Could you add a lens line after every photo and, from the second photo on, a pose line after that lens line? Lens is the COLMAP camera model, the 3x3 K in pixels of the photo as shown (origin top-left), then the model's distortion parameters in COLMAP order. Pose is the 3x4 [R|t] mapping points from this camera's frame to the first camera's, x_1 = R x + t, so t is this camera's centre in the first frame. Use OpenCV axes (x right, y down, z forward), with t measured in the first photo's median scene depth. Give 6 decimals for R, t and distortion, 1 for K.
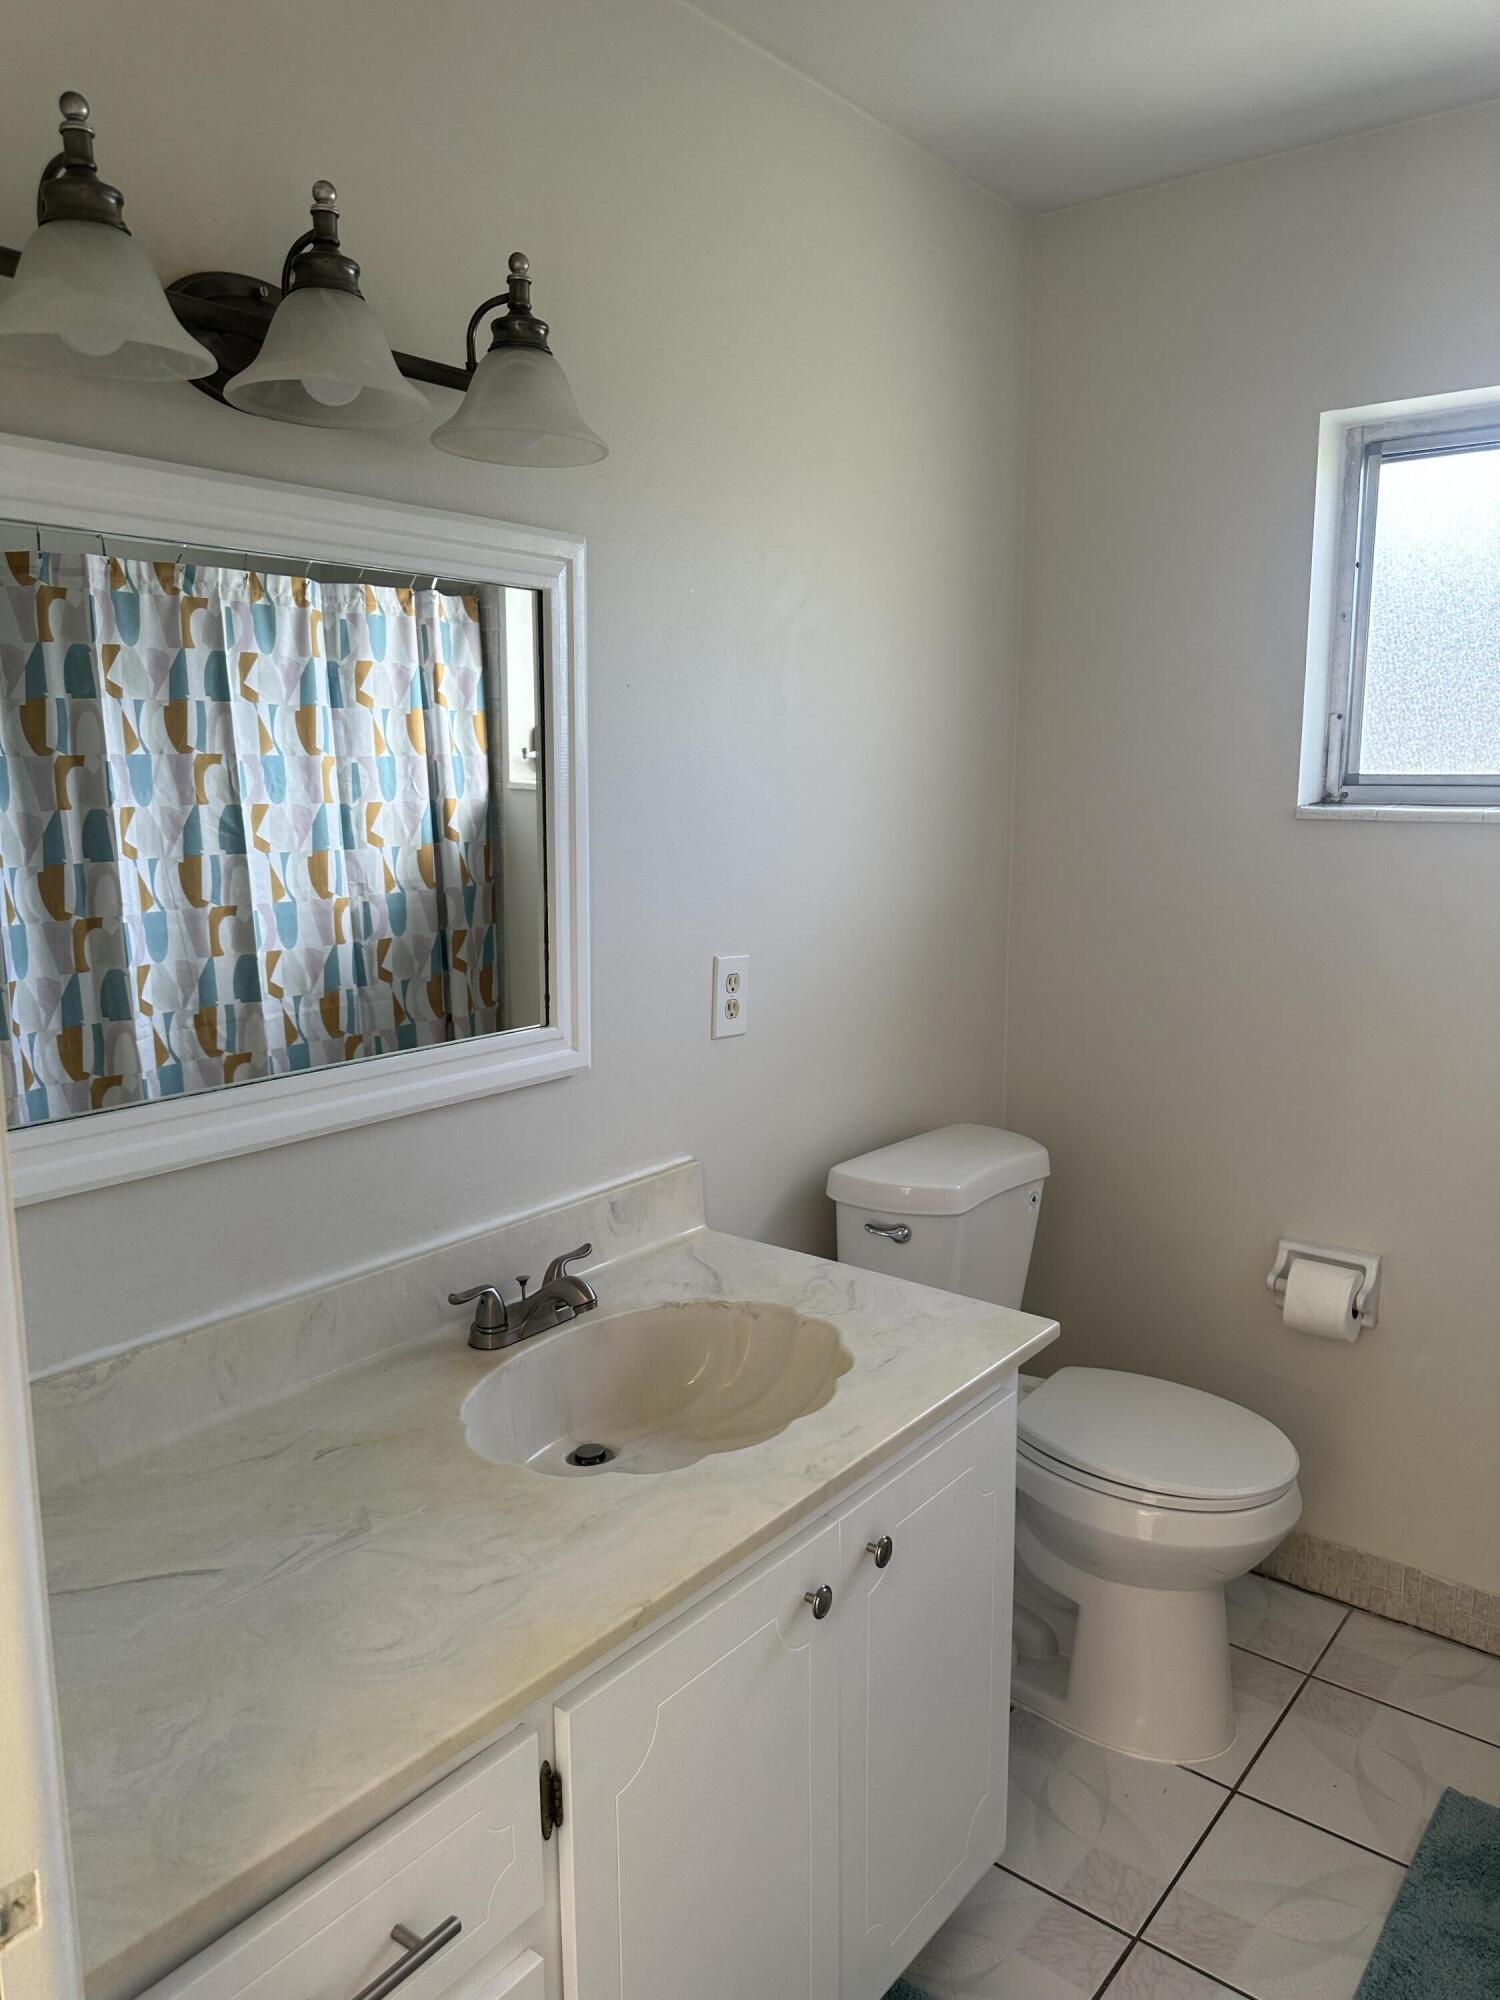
lens RADIAL K [[1420.4, 0, 750.0], [0, 1420.4, 1000.0], [0, 0, 1]] dist [0.043750, -0.054614]
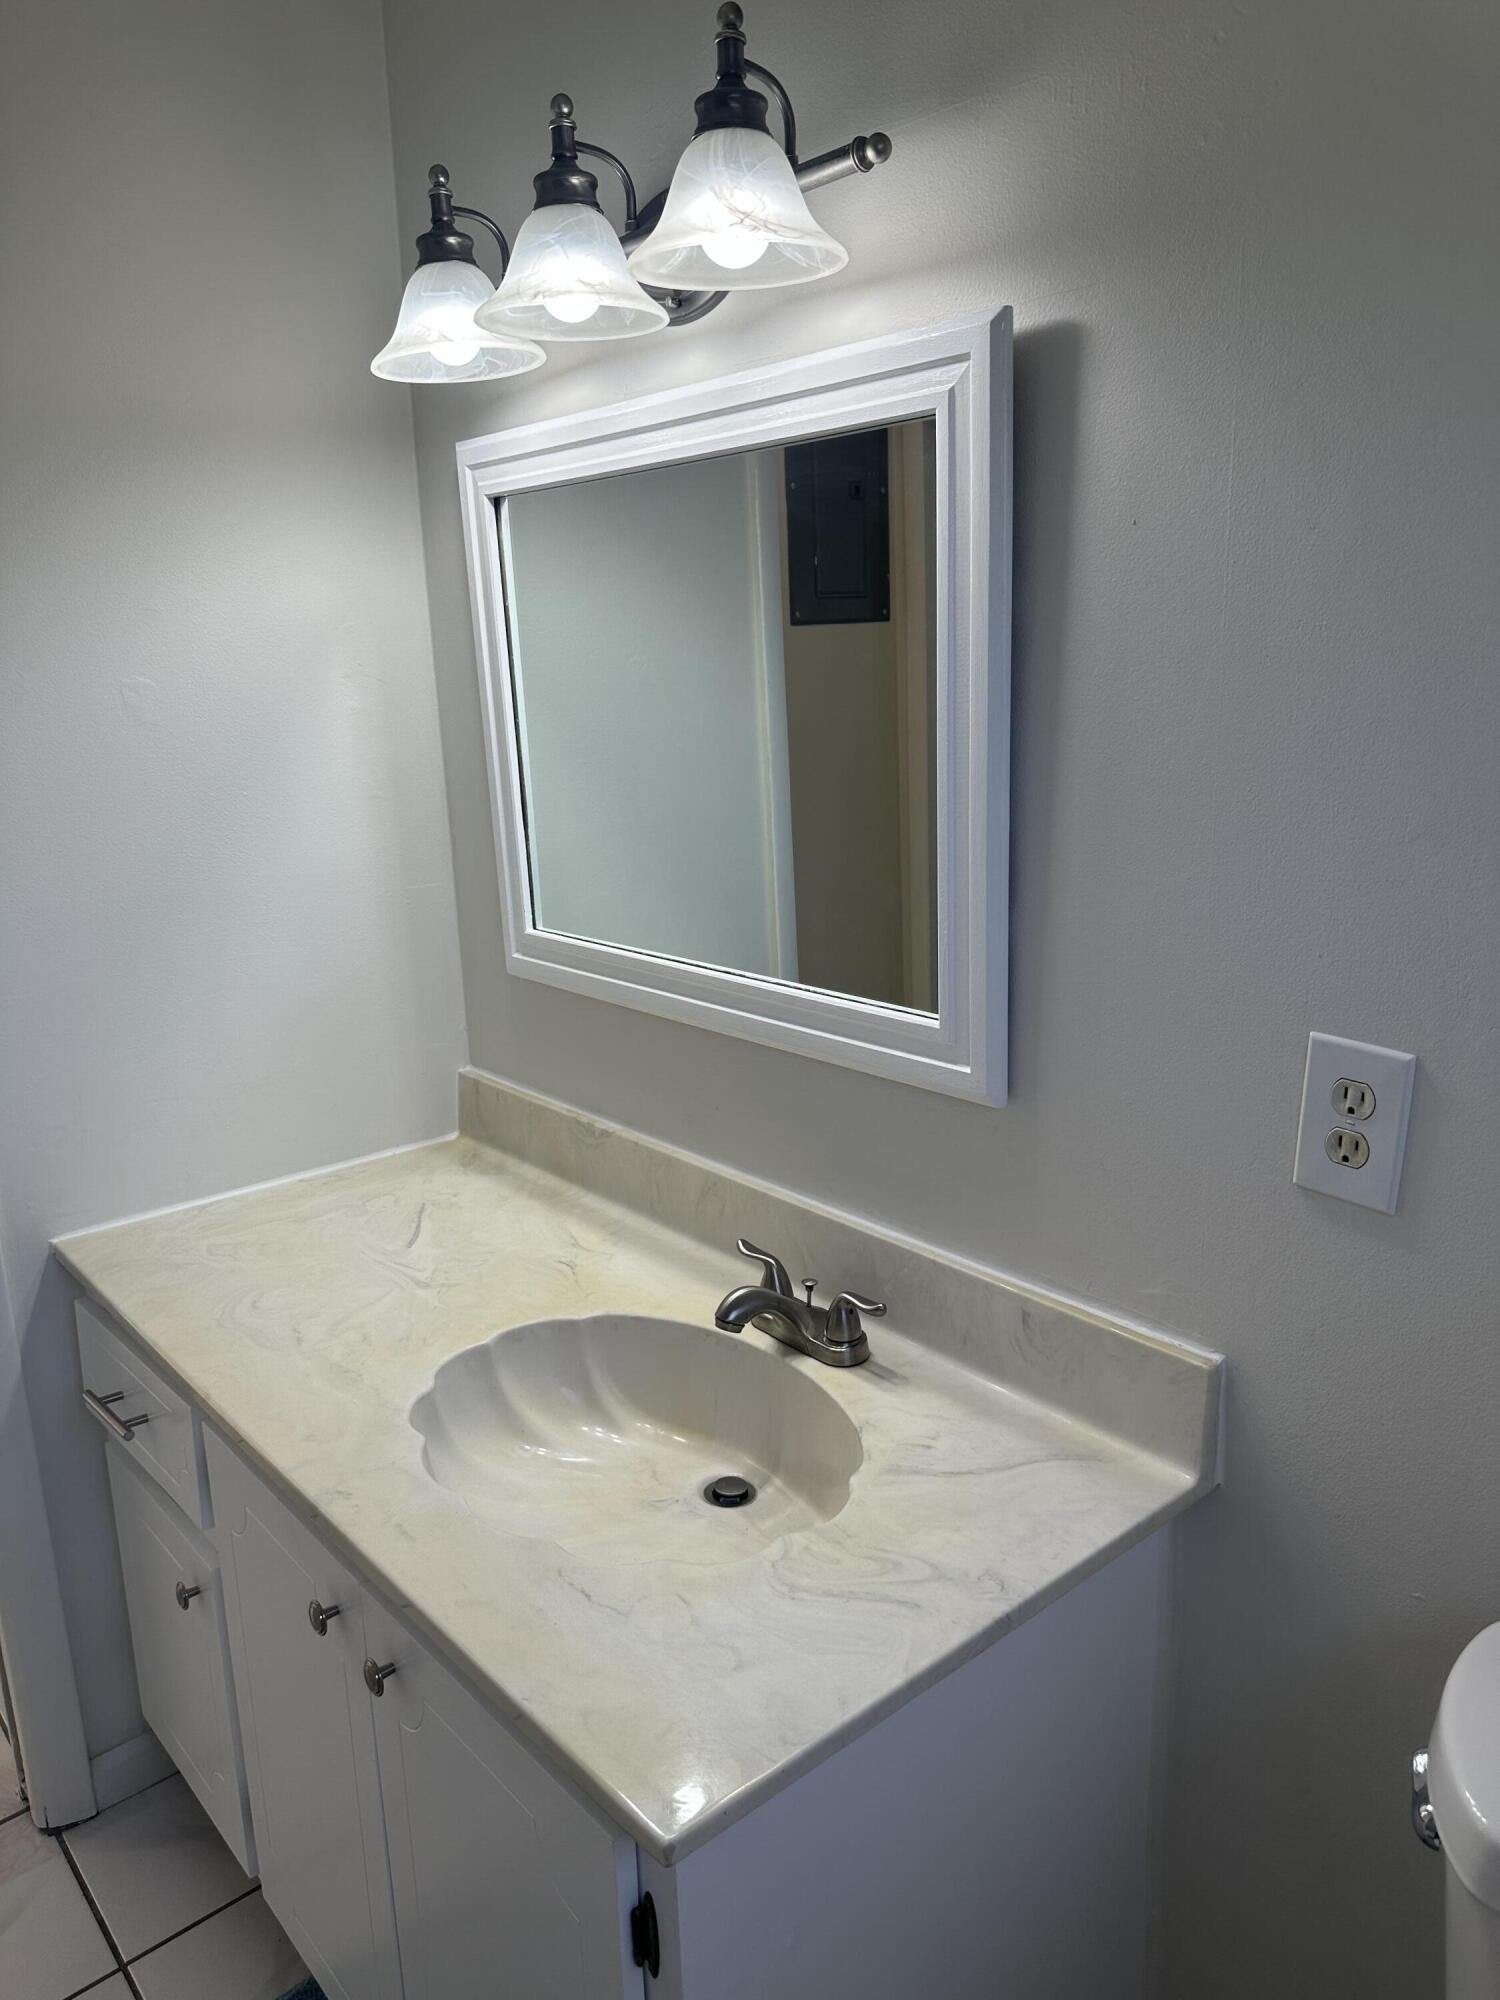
lens RADIAL K [[1420.4, 0, 750.0], [0, 1420.4, 1000.0], [0, 0, 1]] dist [0.043750, -0.054614]
pose [[-0.197857, 0.238171, -0.950856, 0.569966], [-0.125492, 0.955896, 0.265546, -0.174003], [0.972165, 0.171865, -0.159242, 0.992847]]
